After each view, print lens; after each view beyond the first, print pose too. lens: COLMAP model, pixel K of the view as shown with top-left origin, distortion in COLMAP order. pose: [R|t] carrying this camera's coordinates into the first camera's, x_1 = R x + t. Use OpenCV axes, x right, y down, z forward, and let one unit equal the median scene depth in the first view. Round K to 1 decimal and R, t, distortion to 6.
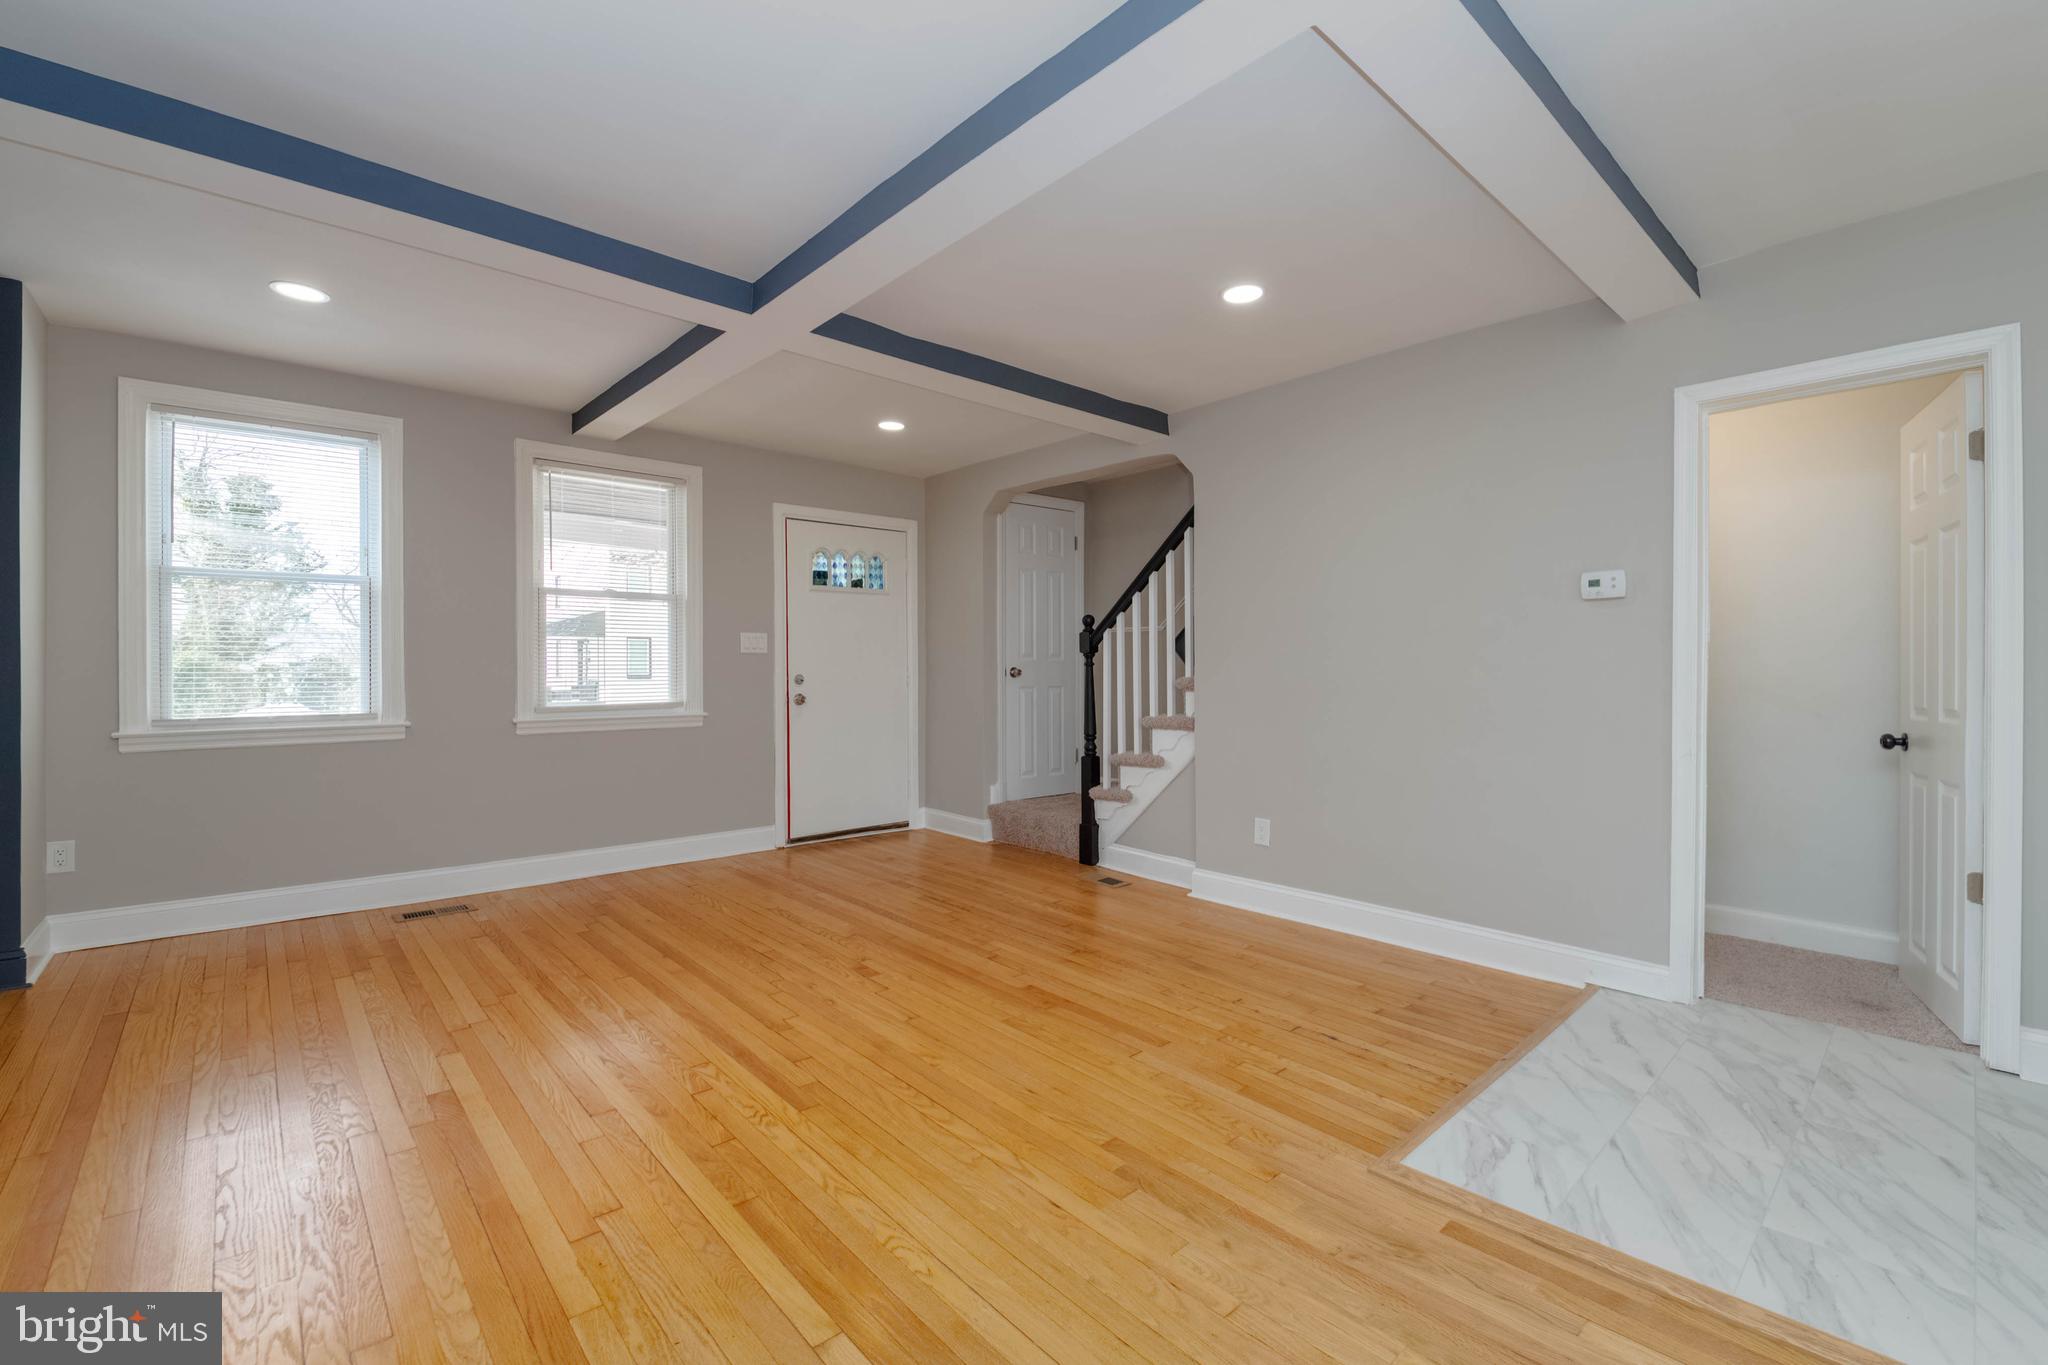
lens RADIAL K [[877.0, 0, 1047.7], [0, 877.0, 670.0], [0, 0, 1]] dist [0.002247, -0.004914]
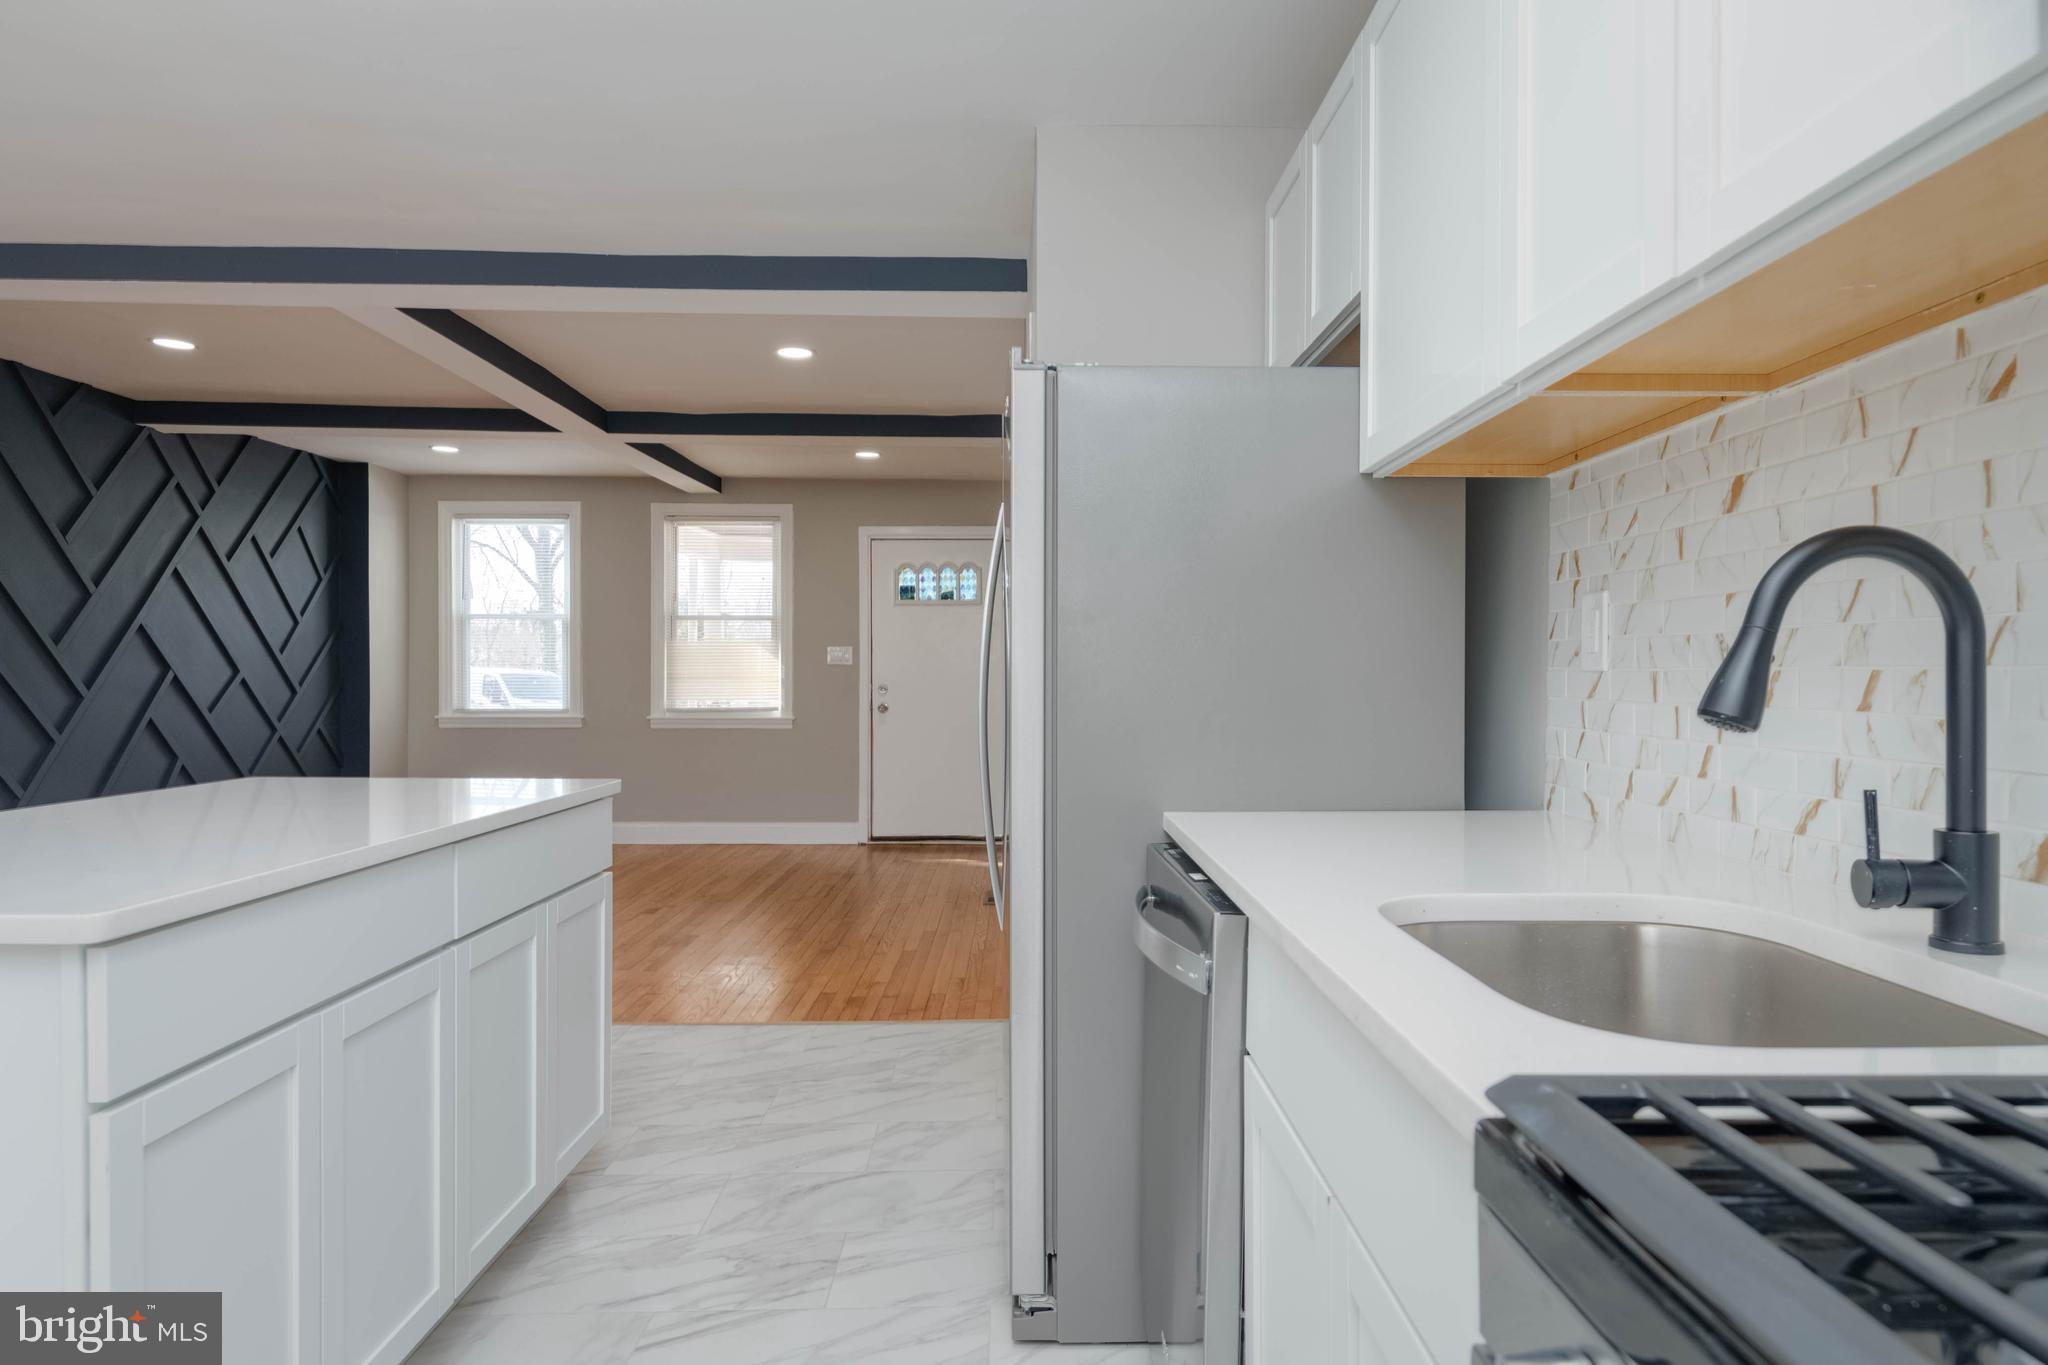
lens RADIAL K [[1219.0, 0, 1020.2], [0, 1219.0, 694.2], [0, 0, 1]] dist [0.022466, -0.013505]
pose [[0.736794, 0.013574, -0.675981, 1.234302], [-0.003528, 0.999862, 0.016233, -0.011362], [0.676108, -0.009576, 0.736740, 0.025603]]
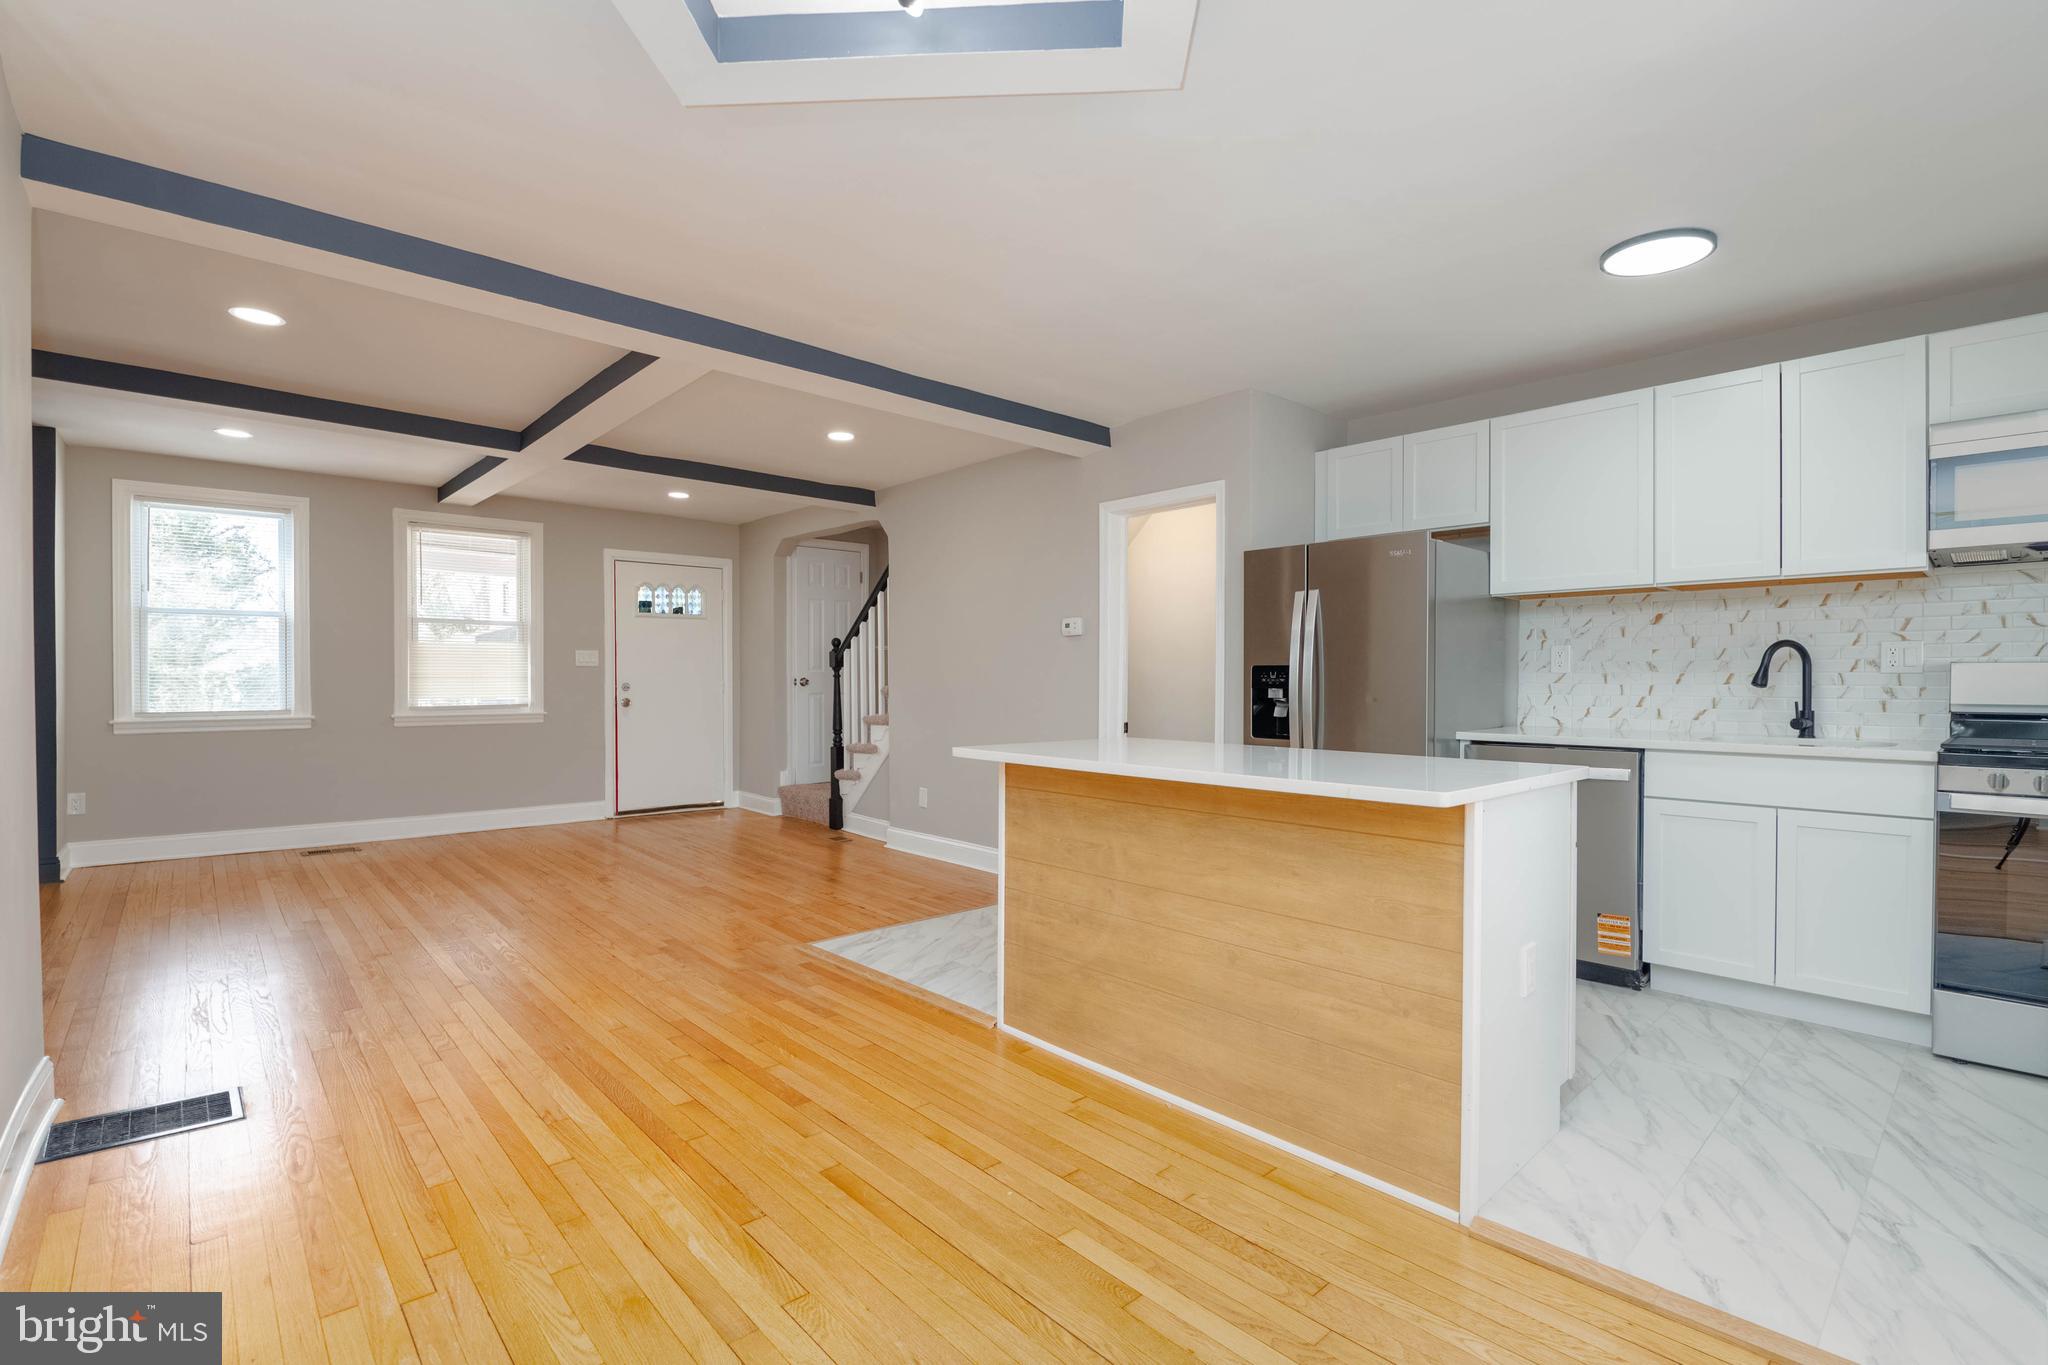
lens RADIAL K [[937.1, 0, 1039.0], [0, 937.1, 685.3], [0, 0, 1]] dist [-0.000433, -0.007404]
pose [[0.999985, 0.003796, -0.003822, 0.471265], [-0.003769, 0.999967, 0.007249, -0.005083], [0.003849, -0.007235, 0.999966, -0.526214]]
